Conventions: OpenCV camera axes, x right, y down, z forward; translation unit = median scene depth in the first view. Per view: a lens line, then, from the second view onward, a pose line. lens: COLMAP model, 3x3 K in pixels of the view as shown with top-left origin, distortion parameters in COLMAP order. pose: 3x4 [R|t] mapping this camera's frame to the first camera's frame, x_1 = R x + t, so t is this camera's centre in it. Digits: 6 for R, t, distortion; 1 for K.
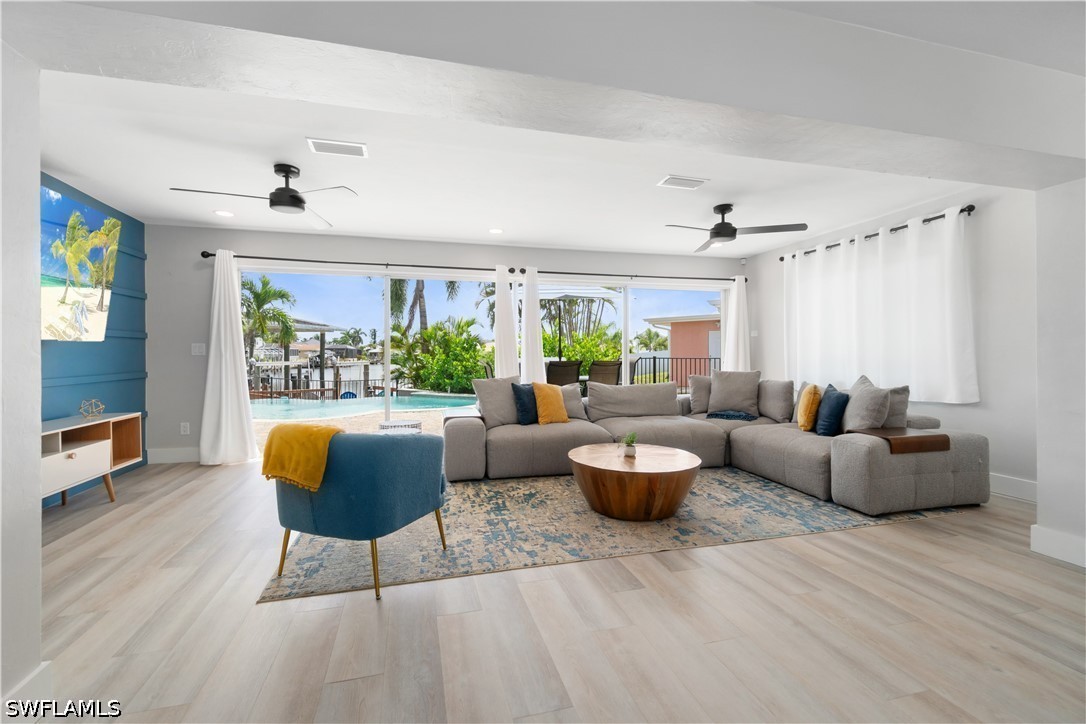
lens RADIAL K [[479.4, 0, 538.8], [0, 479.4, 354.3], [0, 0, 1]] dist [-0.004580, -0.000151]
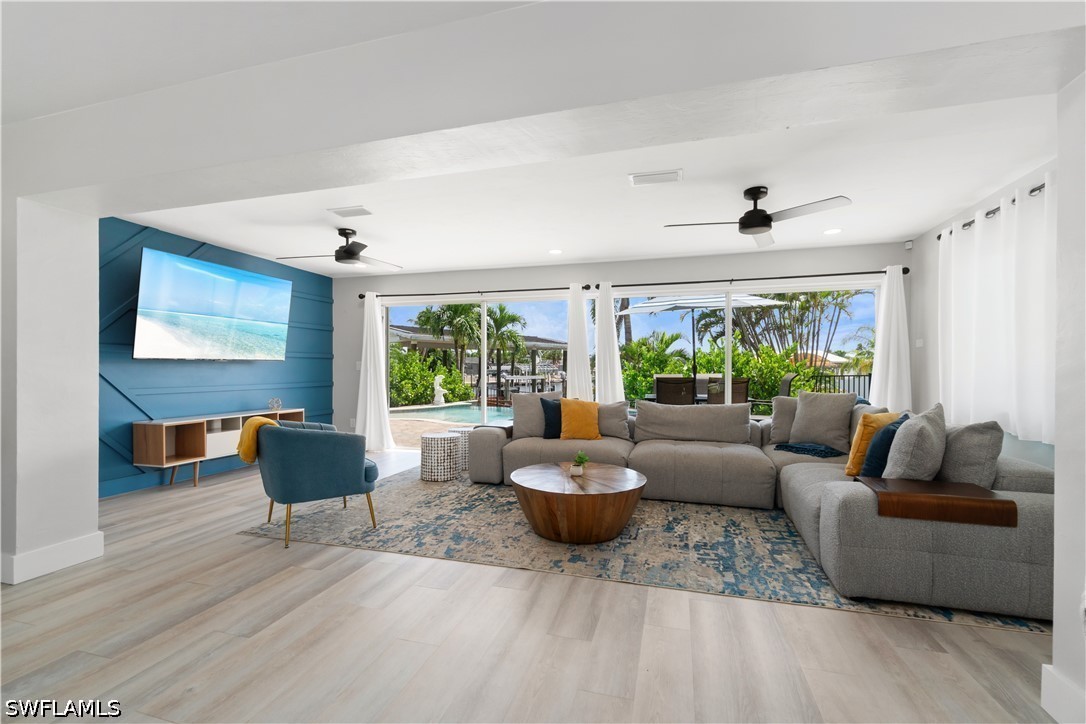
lens RADIAL K [[479.4, 0, 527.5], [0, 479.4, 371.2], [0, 0, 1]] dist [-0.004580, -0.000151]
pose [[0.848155, 0.004848, -0.529725, 0.574901], [-0.003171, 0.999987, 0.004074, -0.002525], [0.529738, -0.001776, 0.848159, 0.118204]]
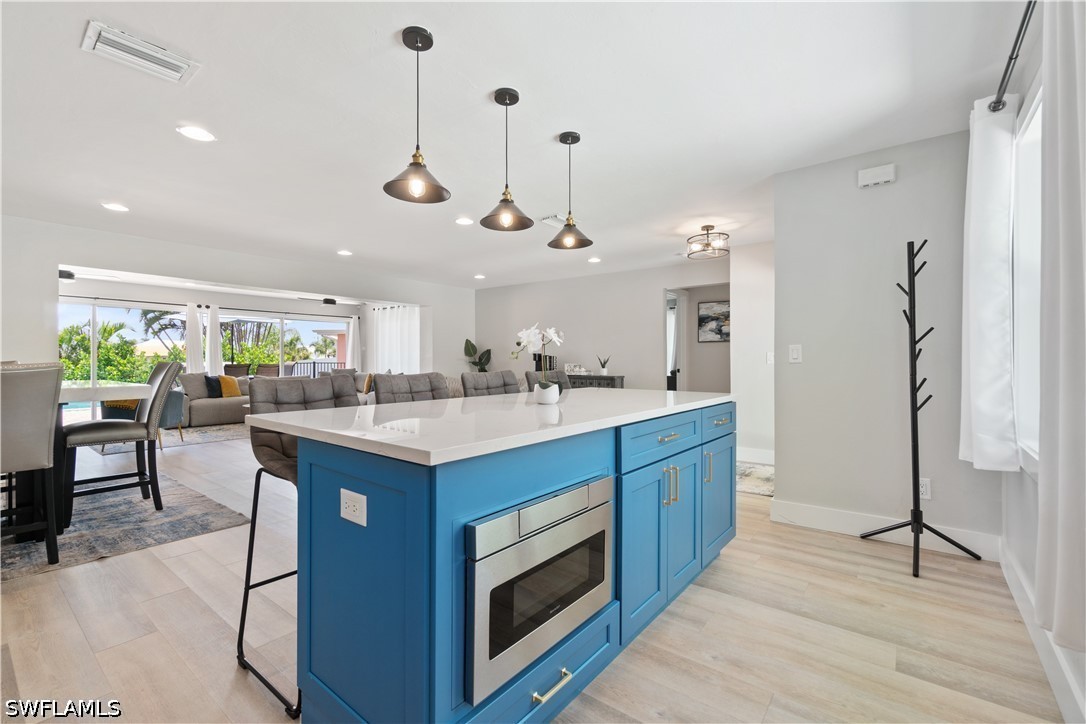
lens RADIAL K [[479.4, 0, 542.1], [0, 479.4, 358.7], [0, 0, 1]] dist [-0.004580, -0.000151]
pose [[0.805431, 0.004635, 0.592672, -0.121973], [-0.002237, 0.999986, -0.004781, 0.004273], [-0.592686, 0.002525, 0.805430, -1.435776]]
